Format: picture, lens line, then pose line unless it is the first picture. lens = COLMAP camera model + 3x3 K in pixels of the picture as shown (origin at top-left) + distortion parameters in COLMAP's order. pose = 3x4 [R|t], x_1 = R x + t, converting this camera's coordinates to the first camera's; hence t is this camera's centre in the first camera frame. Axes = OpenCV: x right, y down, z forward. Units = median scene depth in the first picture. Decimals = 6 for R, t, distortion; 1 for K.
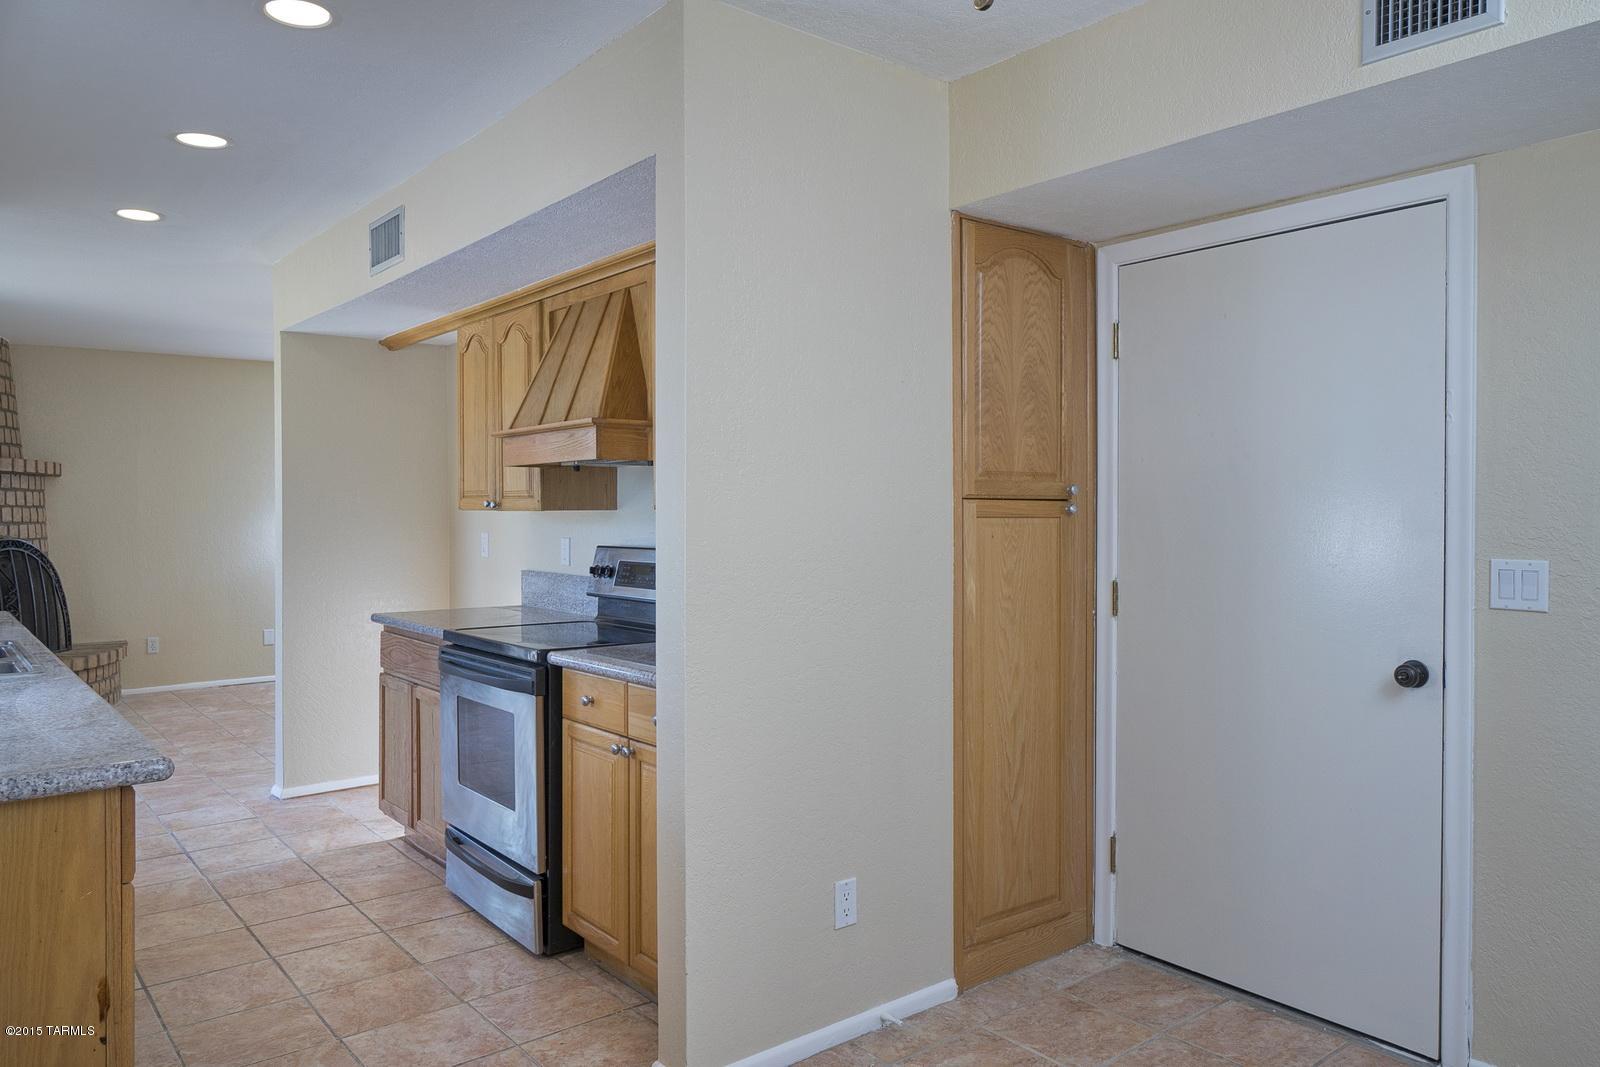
lens RADIAL K [[1118.1, 0, 800.0], [0, 1118.1, 533.5], [0, 0, 1]] dist [-0.001348, -0.000662]
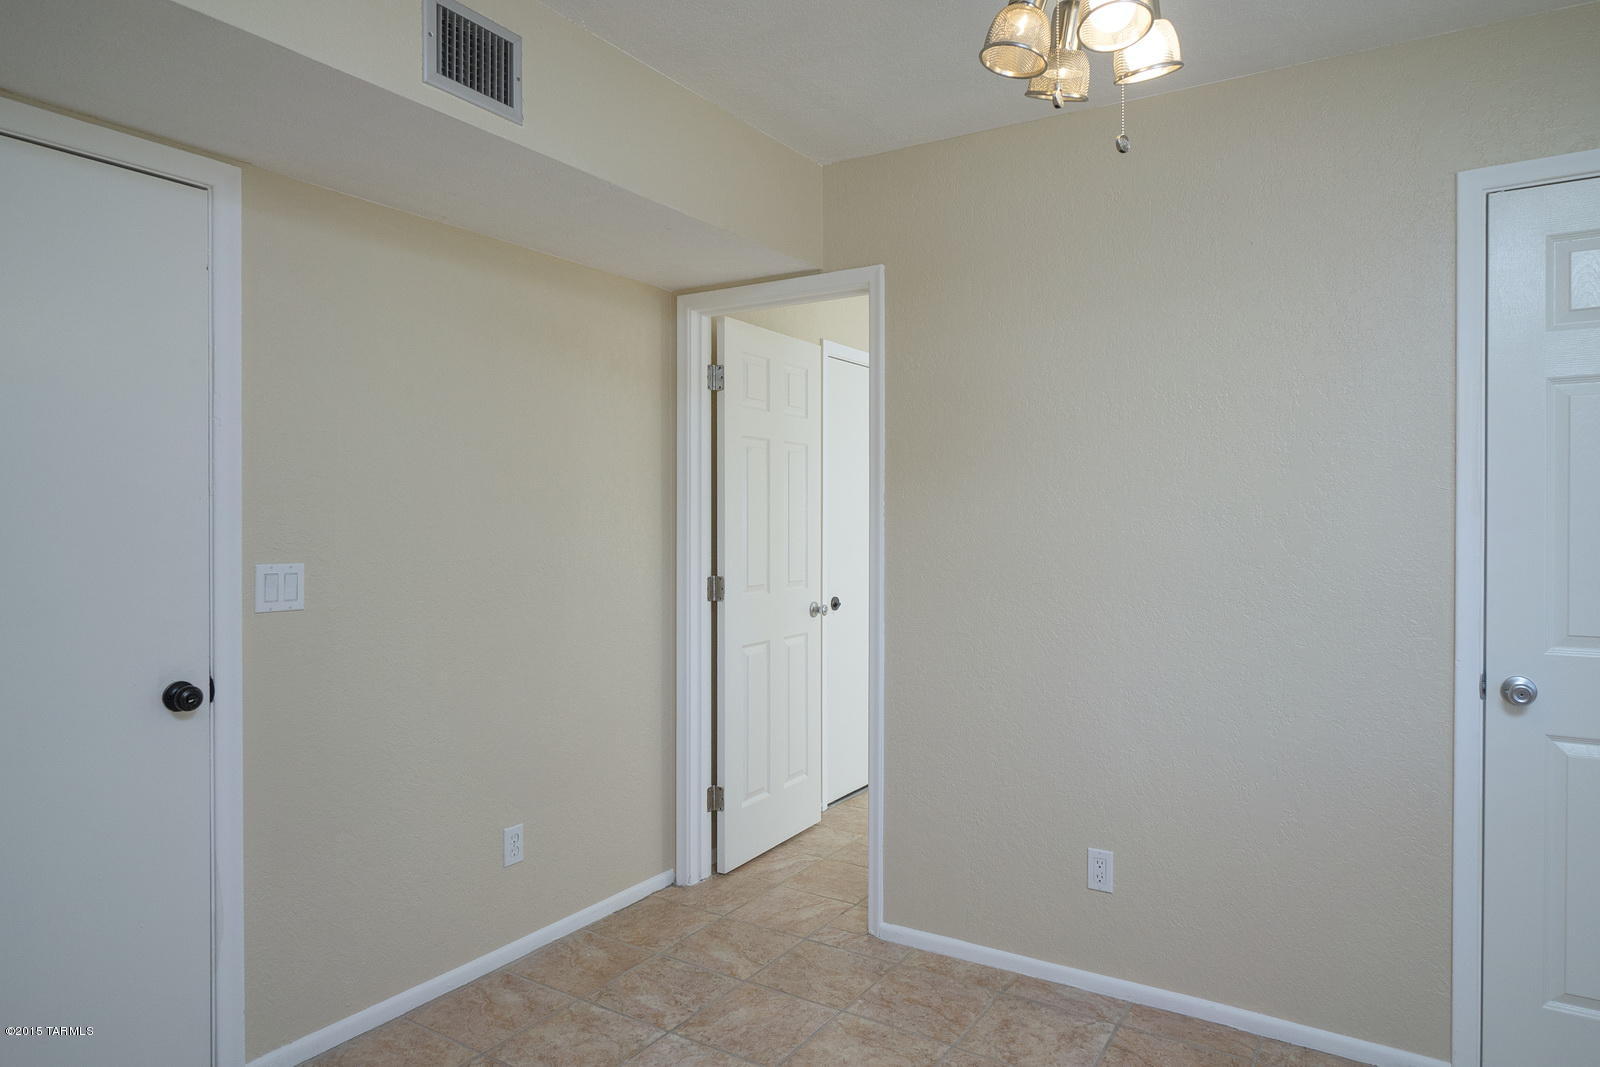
lens RADIAL K [[973.0, 0, 800.0], [0, 973.0, 533.5], [0, 0, 1]] dist [-0.005547, 0.000758]
pose [[-0.324107, -0.005351, 0.946005, -0.385814], [0.018938, 0.999747, 0.012143, -0.007177], [-0.945831, 0.021851, -0.323924, 0.824808]]
